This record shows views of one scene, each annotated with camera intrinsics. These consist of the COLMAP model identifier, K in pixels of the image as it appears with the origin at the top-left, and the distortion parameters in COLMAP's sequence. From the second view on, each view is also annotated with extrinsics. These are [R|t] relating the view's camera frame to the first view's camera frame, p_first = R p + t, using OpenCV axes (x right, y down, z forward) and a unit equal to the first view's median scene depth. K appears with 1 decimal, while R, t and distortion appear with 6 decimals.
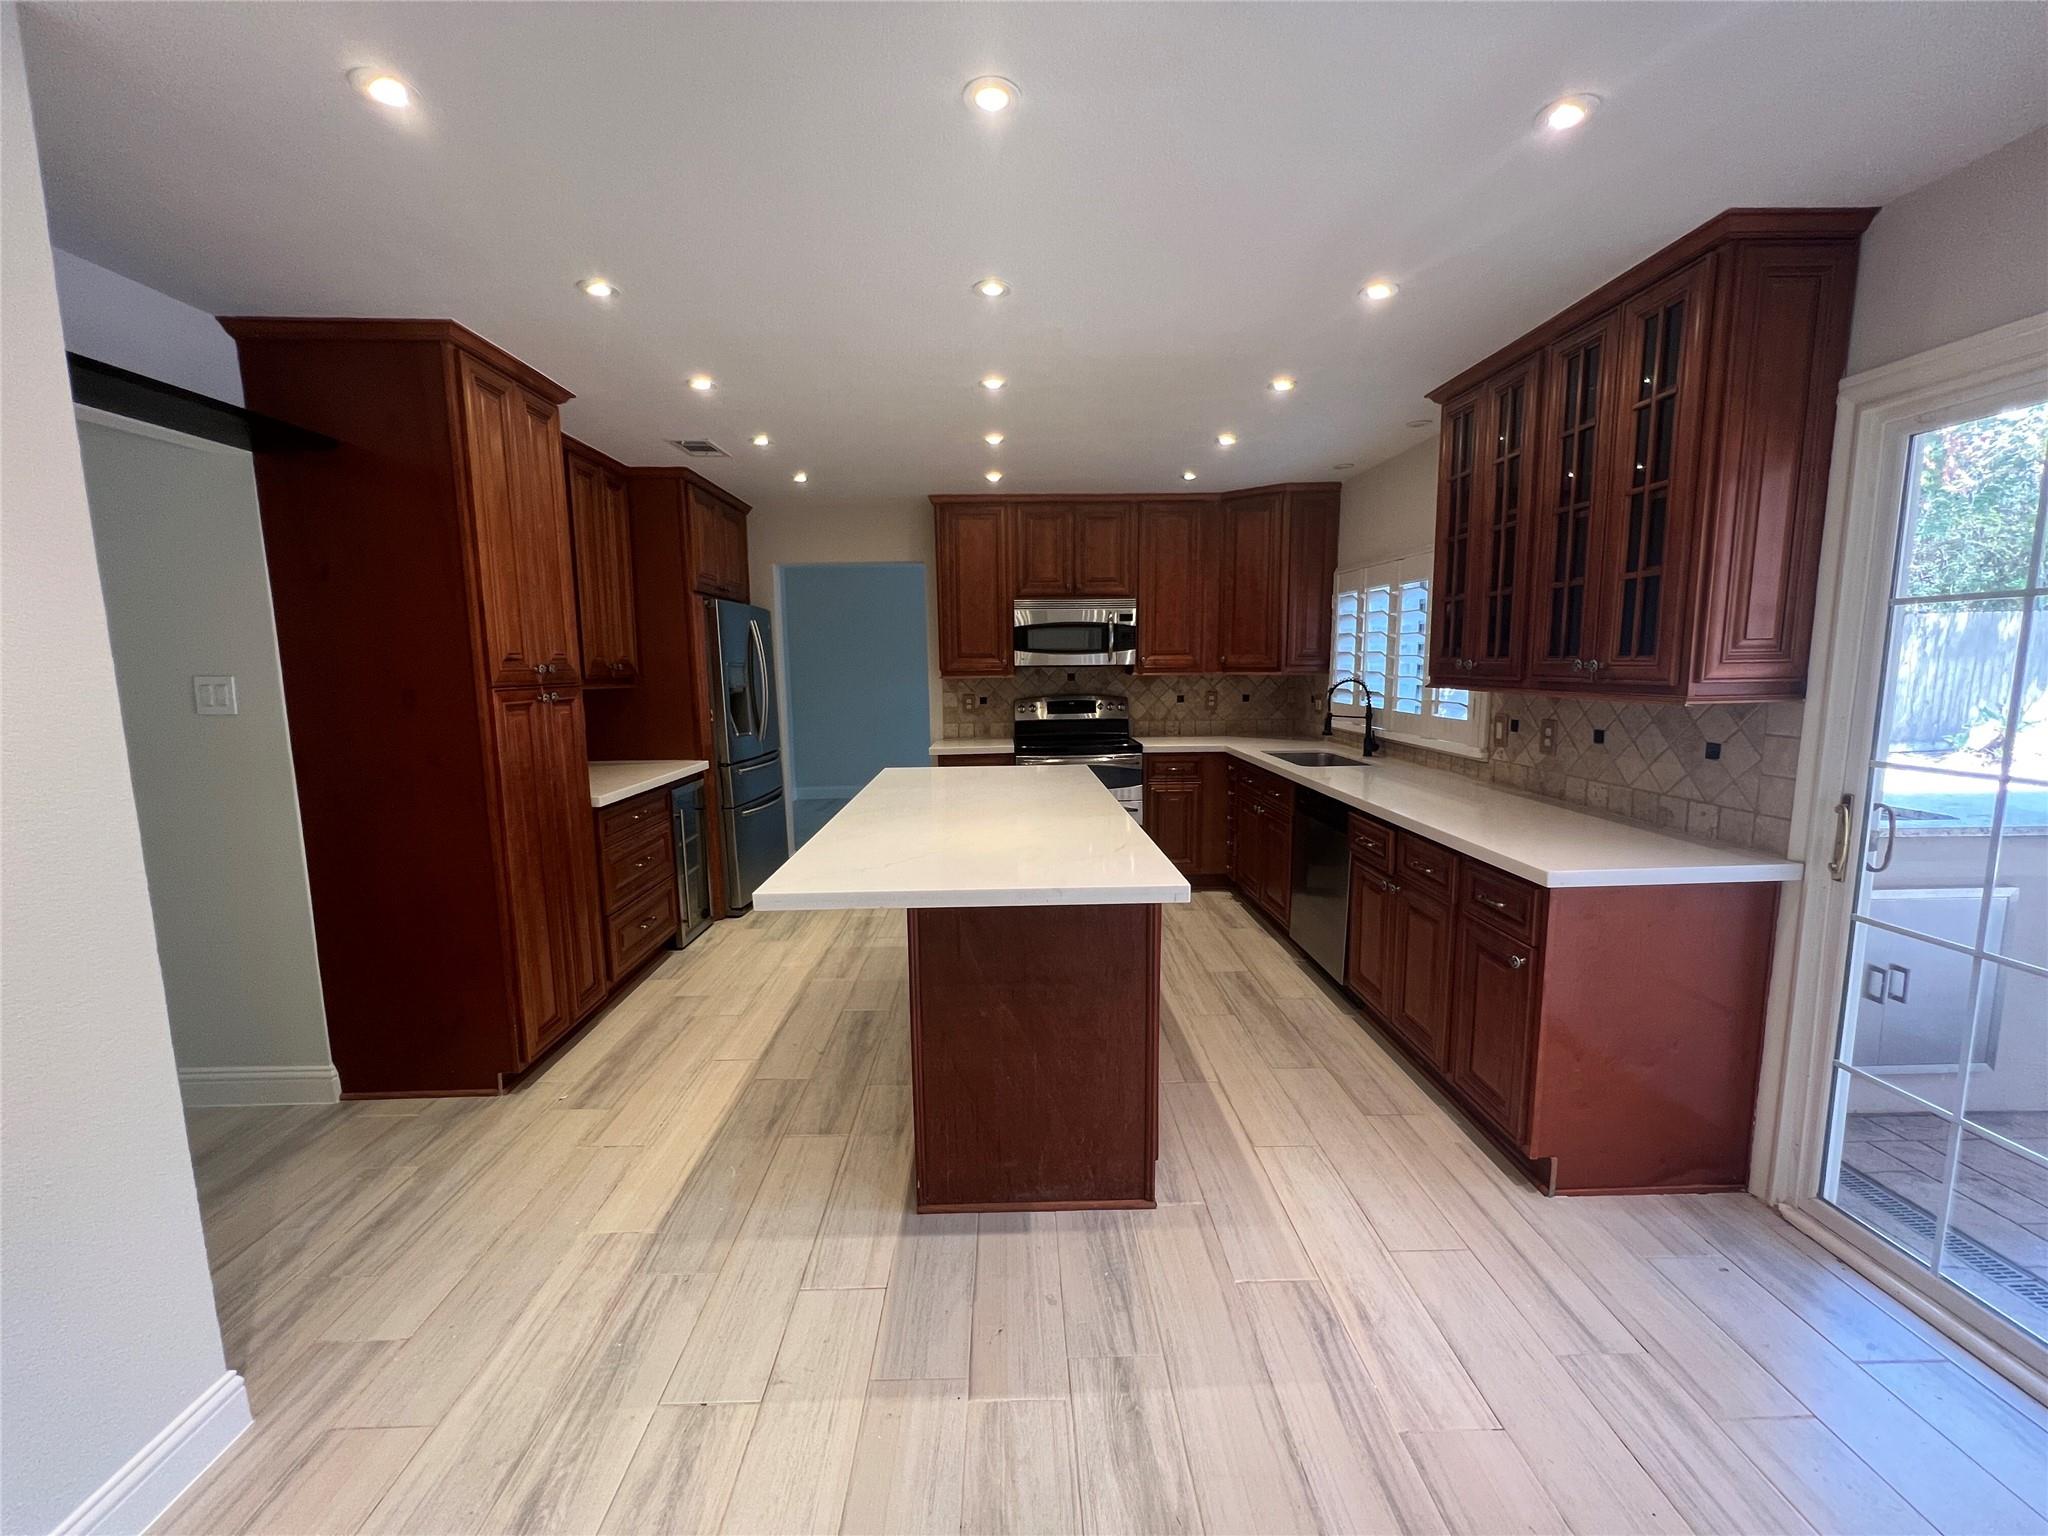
lens RADIAL K [[821.7, 0, 1031.9], [0, 821.7, 767.8], [0, 0, 1]] dist [0.001204, -0.000491]
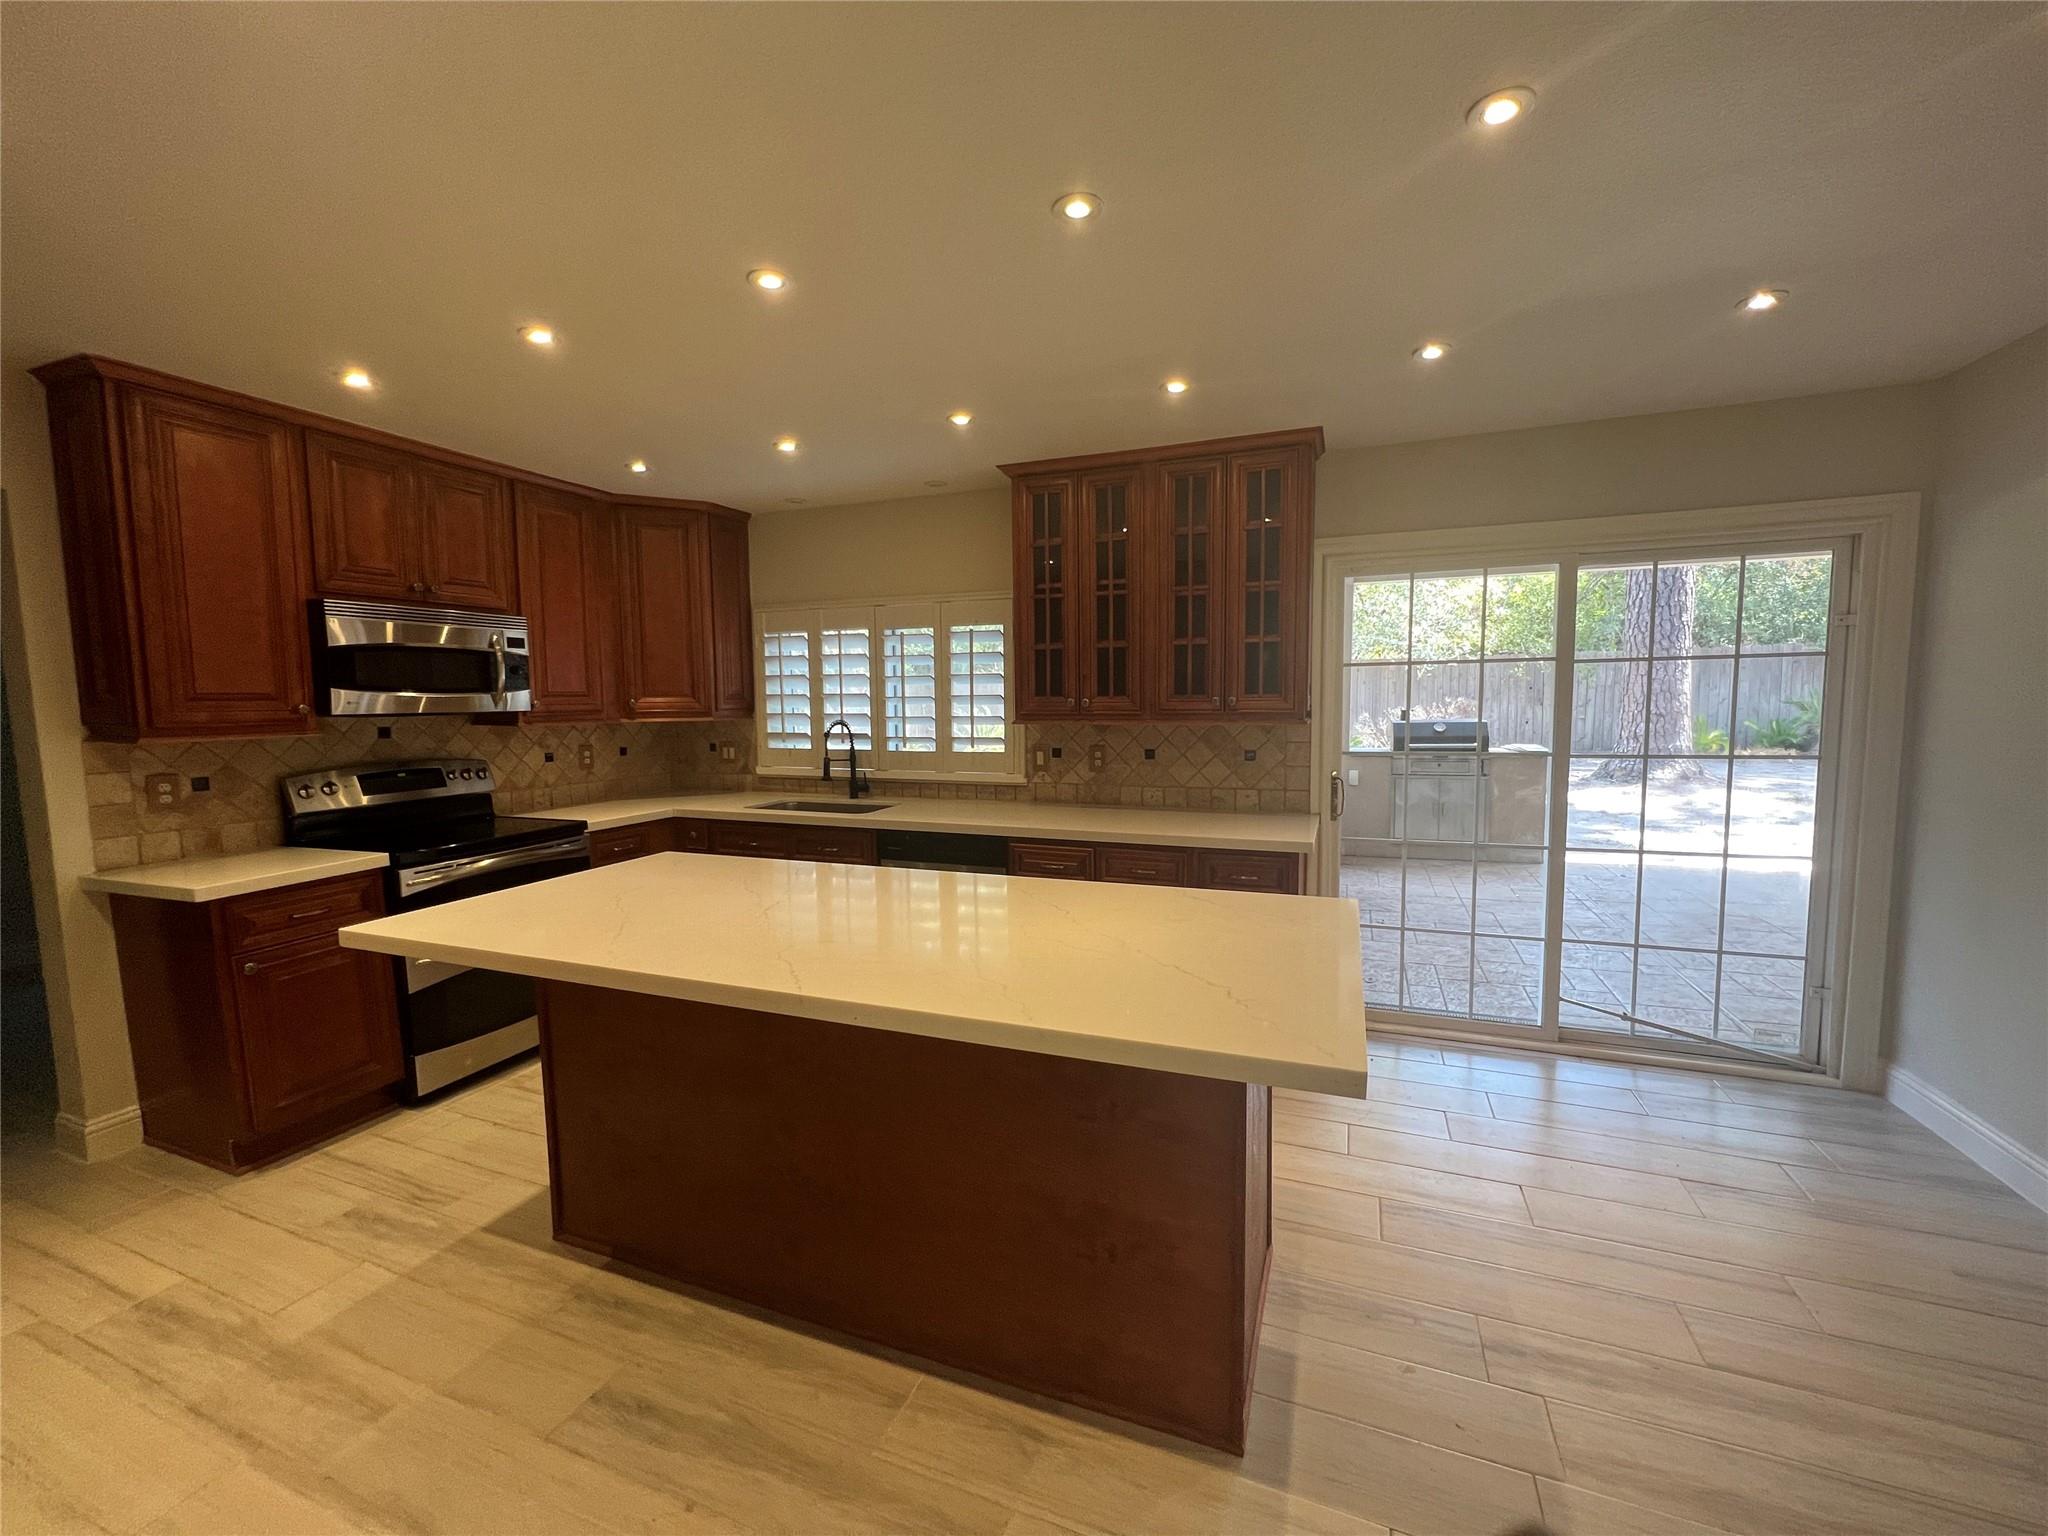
lens RADIAL K [[821.6, 0, 1028.5], [0, 821.6, 763.8], [0, 0, 1]] dist [0.000000, -0.000066]
pose [[0.397053, -0.069061, 0.915194, -0.415956], [0.128797, 0.991490, 0.018941, -0.047770], [-0.908713, 0.110354, 0.402569, 0.408875]]
